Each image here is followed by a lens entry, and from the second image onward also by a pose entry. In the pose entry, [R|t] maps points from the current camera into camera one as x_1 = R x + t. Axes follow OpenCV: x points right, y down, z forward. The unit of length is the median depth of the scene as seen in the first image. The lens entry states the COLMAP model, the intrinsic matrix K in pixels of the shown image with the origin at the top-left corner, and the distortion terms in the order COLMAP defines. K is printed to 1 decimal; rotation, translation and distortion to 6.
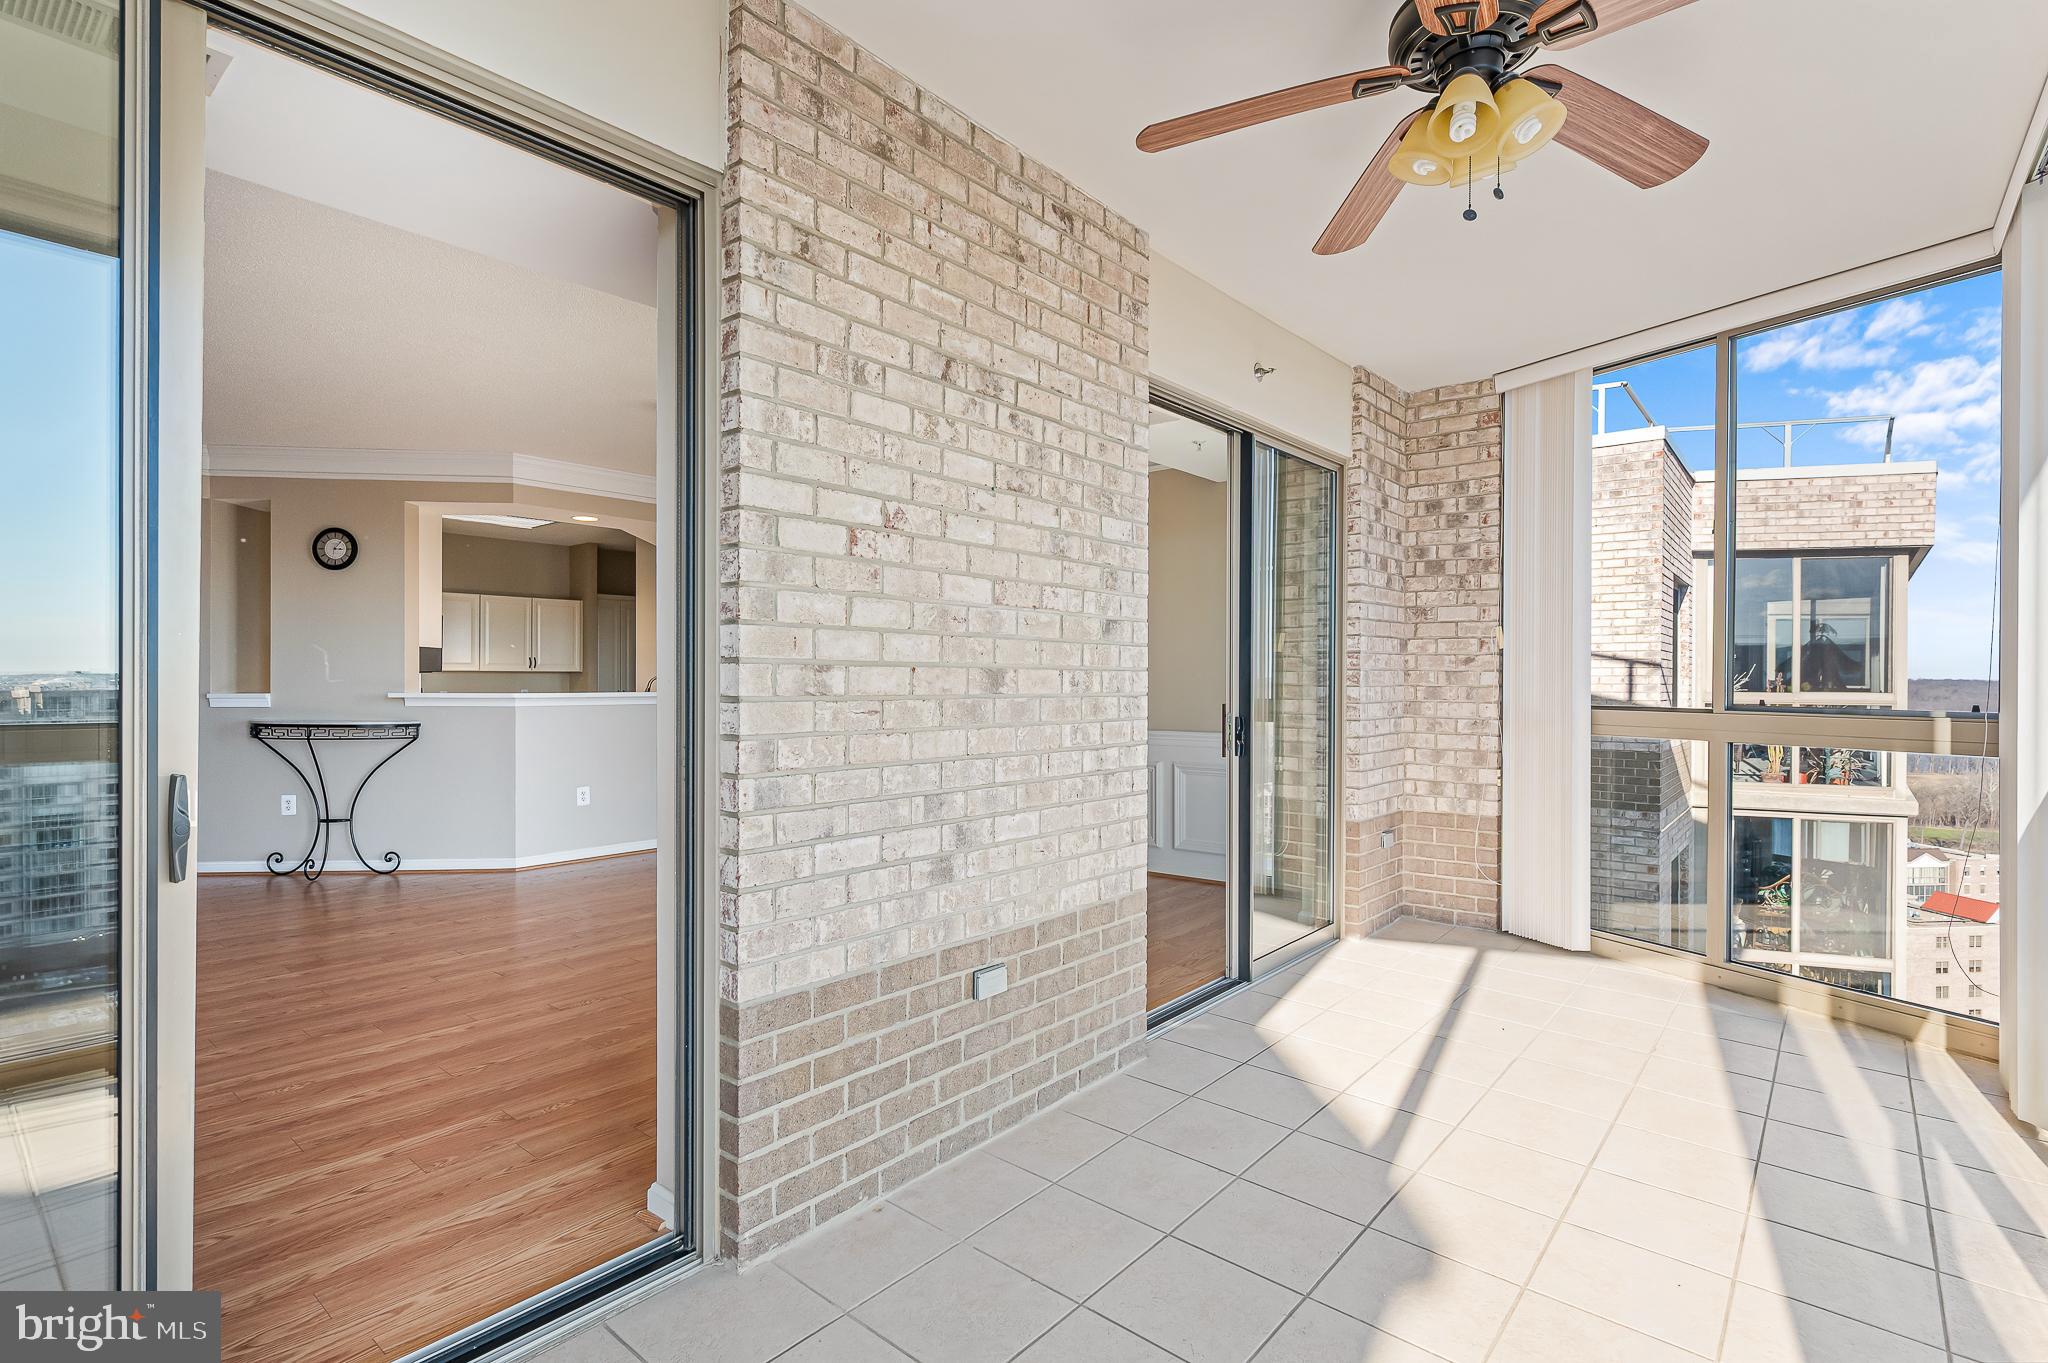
lens RADIAL K [[989.6, 0, 1026.7], [0, 989.6, 684.7], [0, 0, 1]] dist [0.000265, 0.000281]
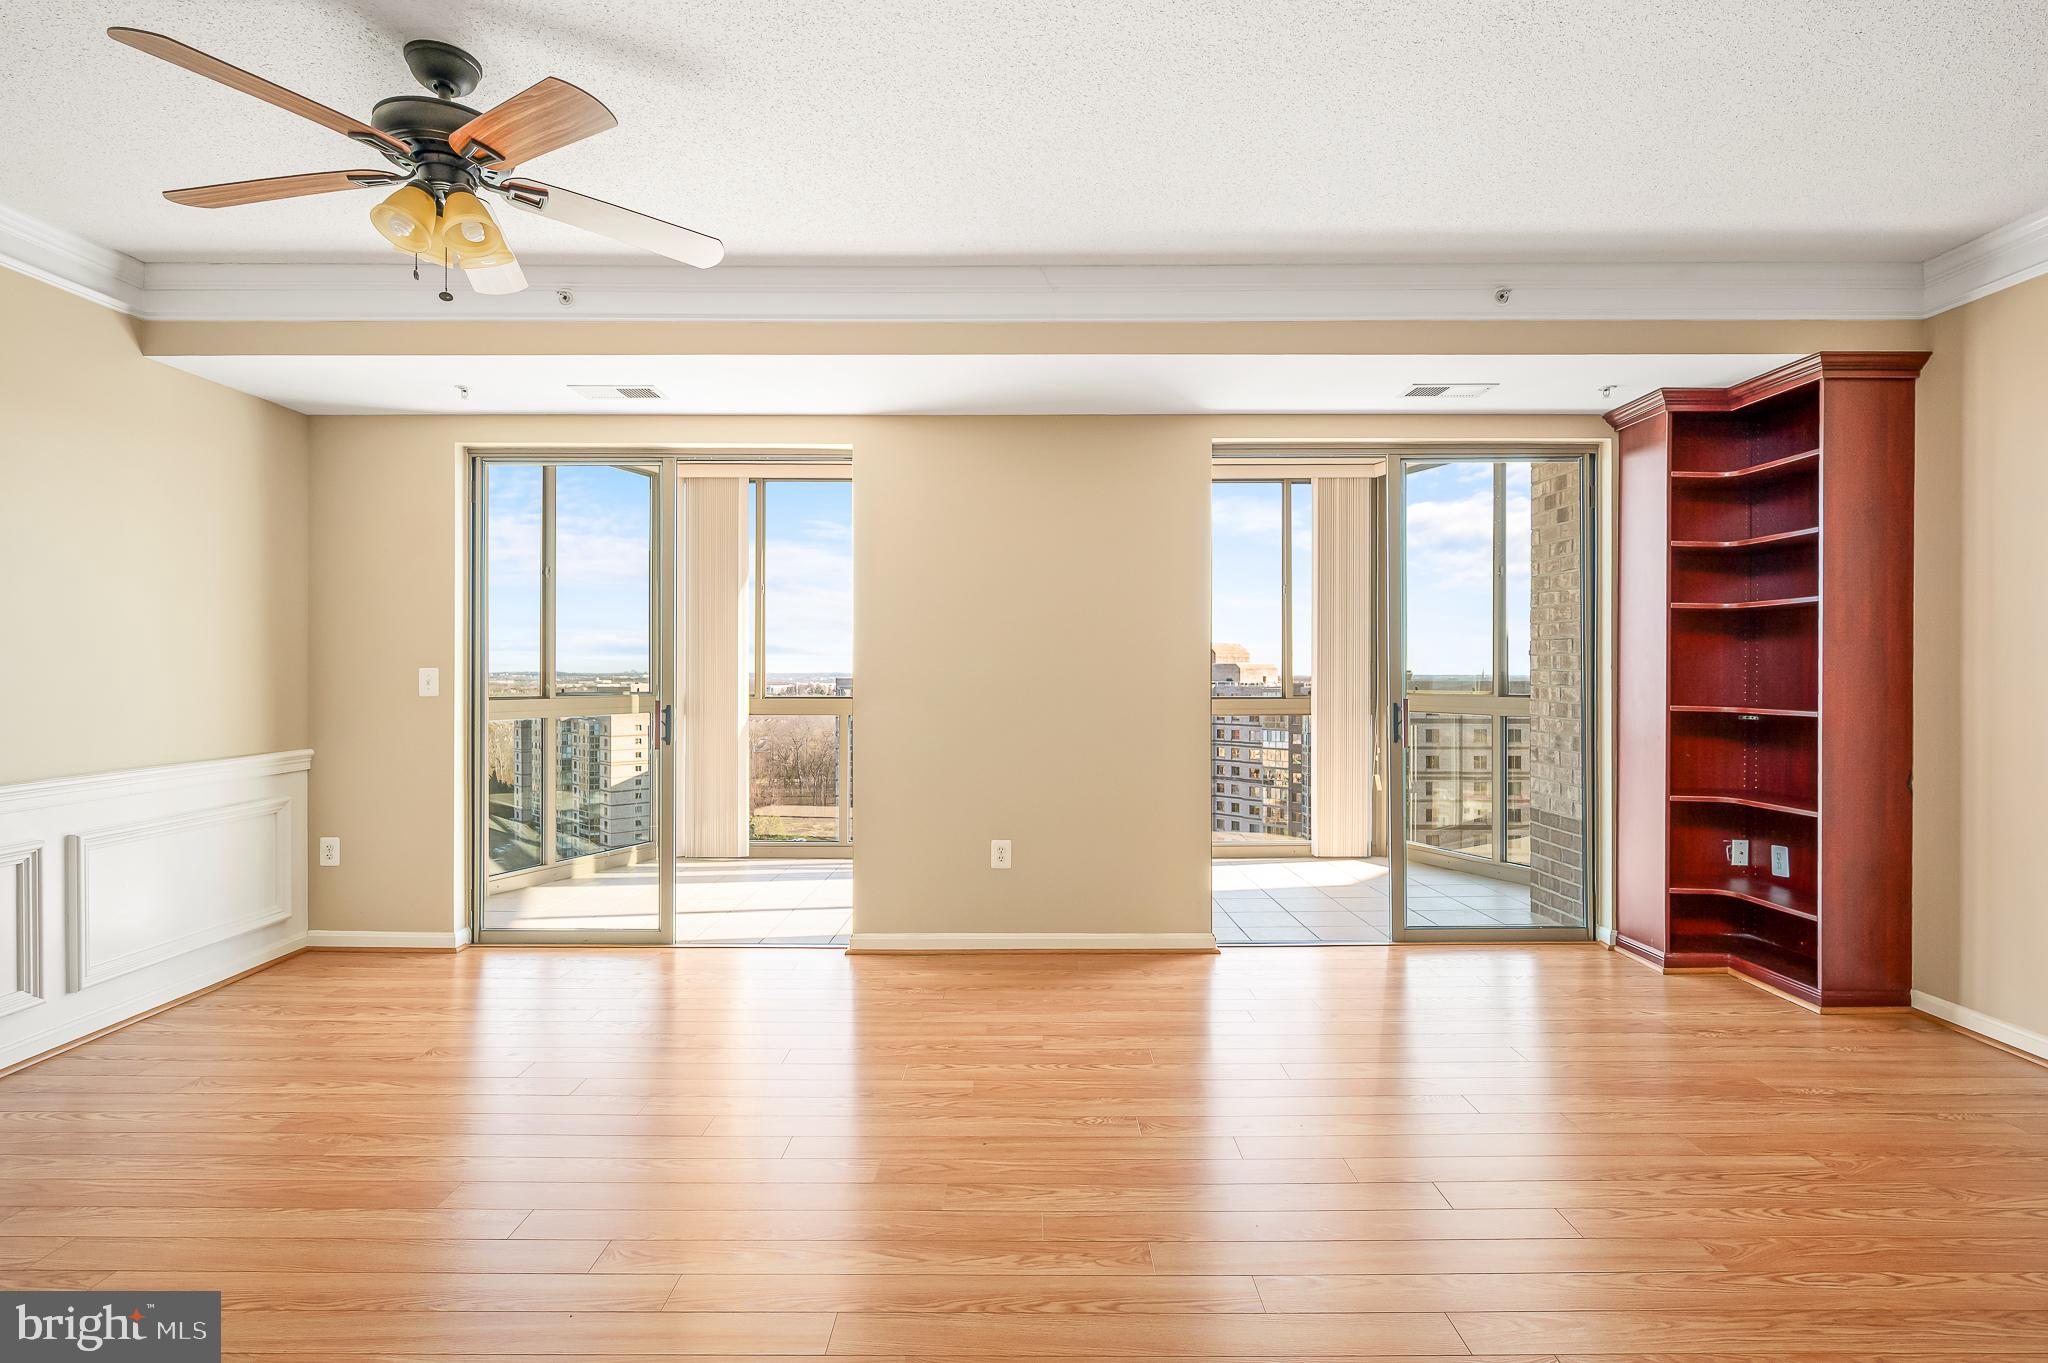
lens RADIAL K [[989.6, 0, 1013.0], [0, 989.6, 673.5], [0, 0, 1]] dist [0.000265, 0.000281]
pose [[-0.640031, -0.002993, 0.768343, -1.346812], [0.004564, 0.999960, 0.007697, -0.025280], [-0.768335, 0.008433, -0.639992, 2.113944]]
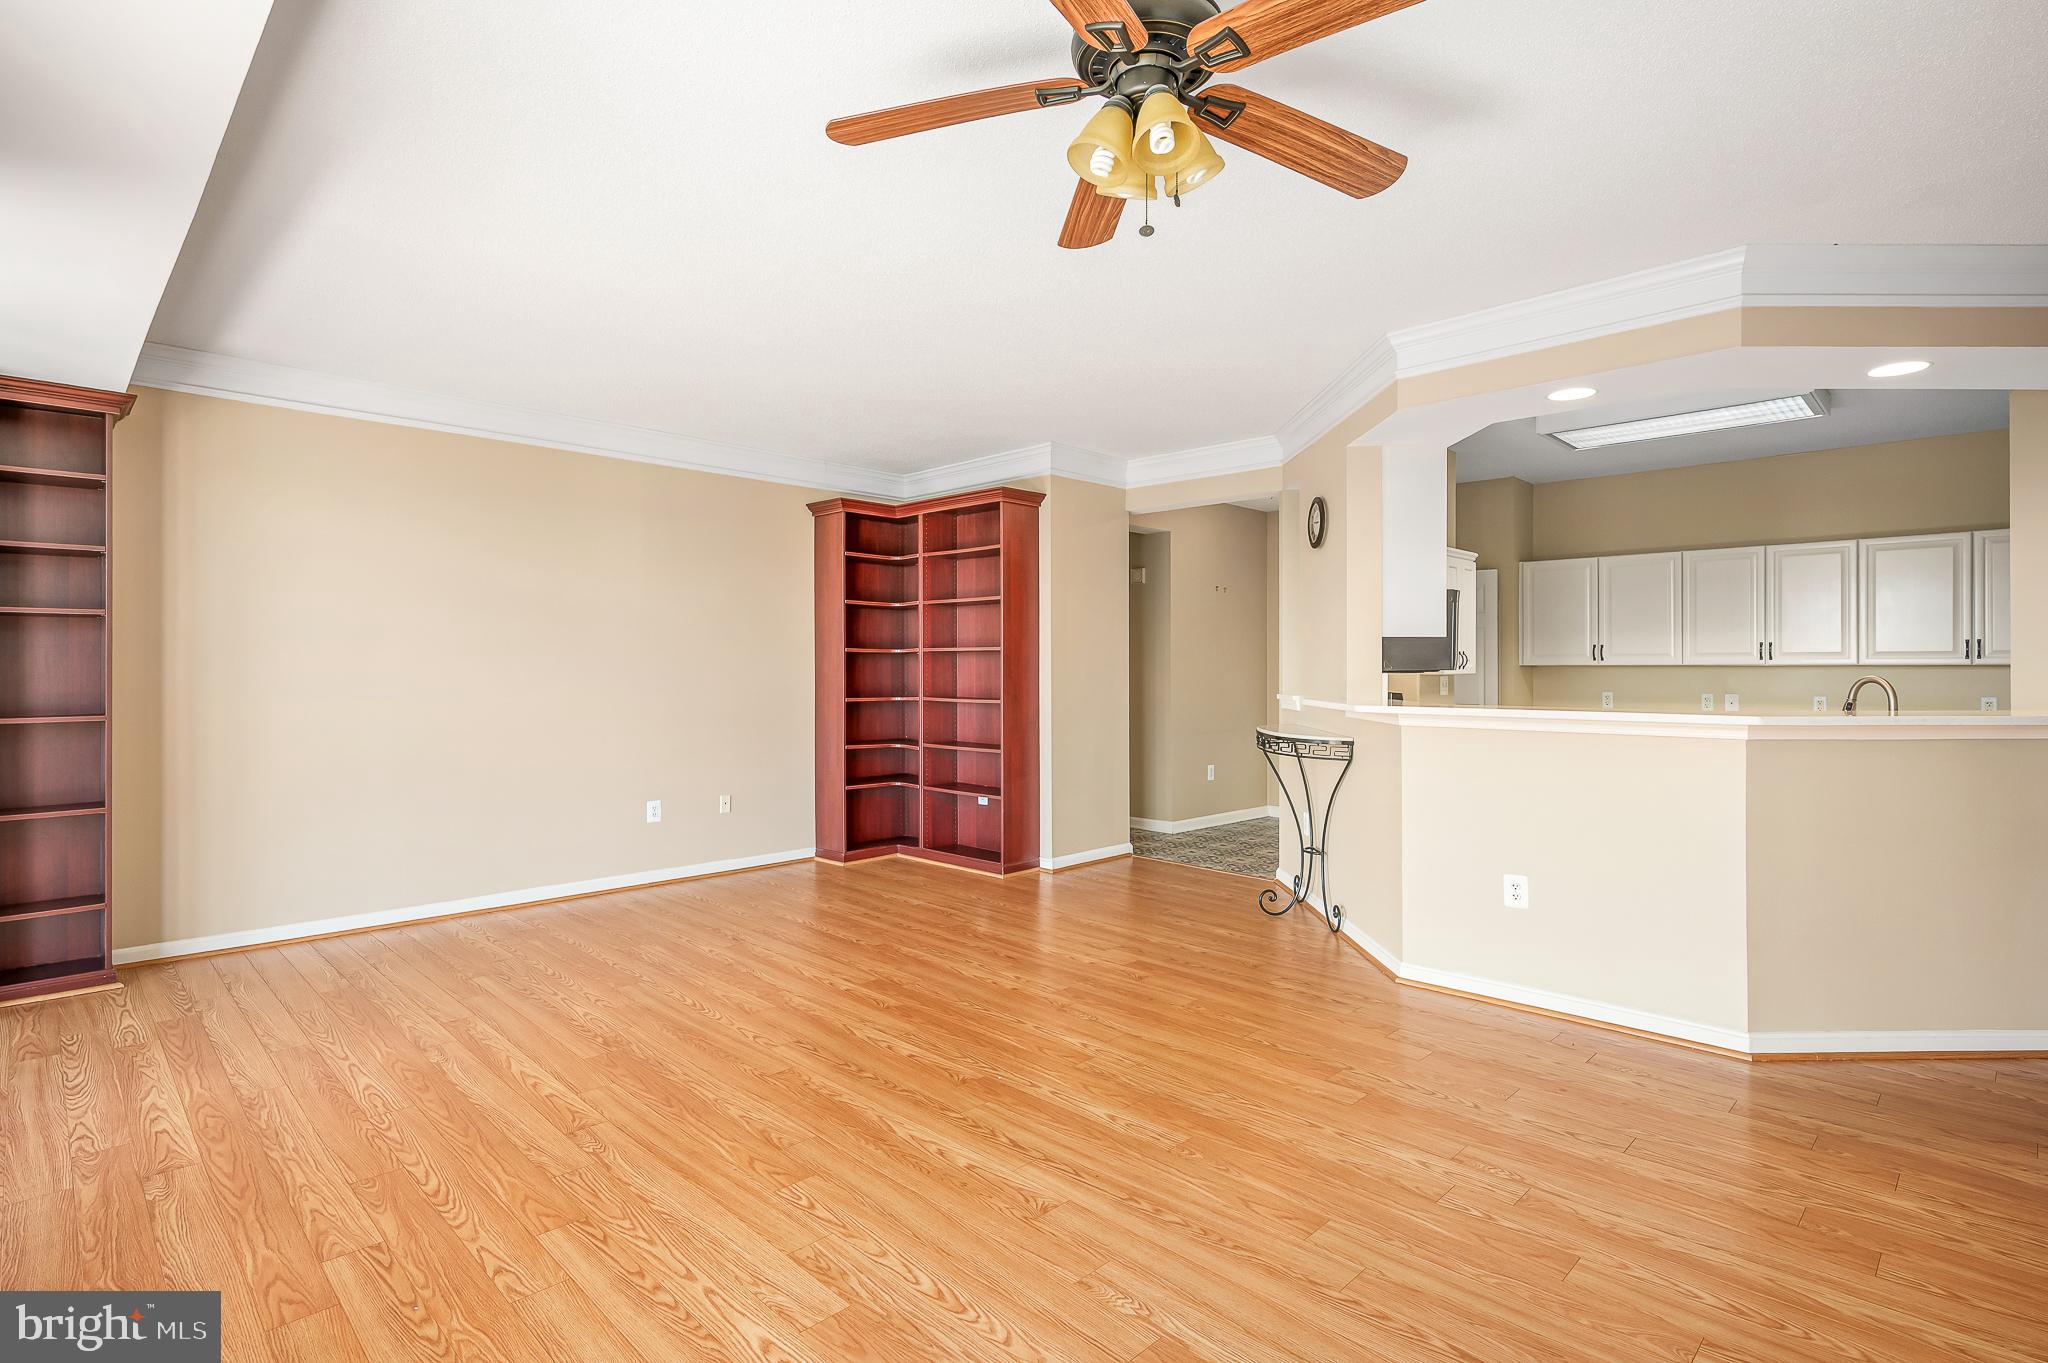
lens RADIAL K [[989.6, 0, 1029.2], [0, 989.6, 698.1], [0, 0, 1]] dist [0.000265, 0.000281]
pose [[-0.076332, 0.027006, -0.996717, 0.333945], [-0.001708, 0.999628, 0.027216, -0.031864], [0.997081, 0.003780, -0.076258, 1.909910]]
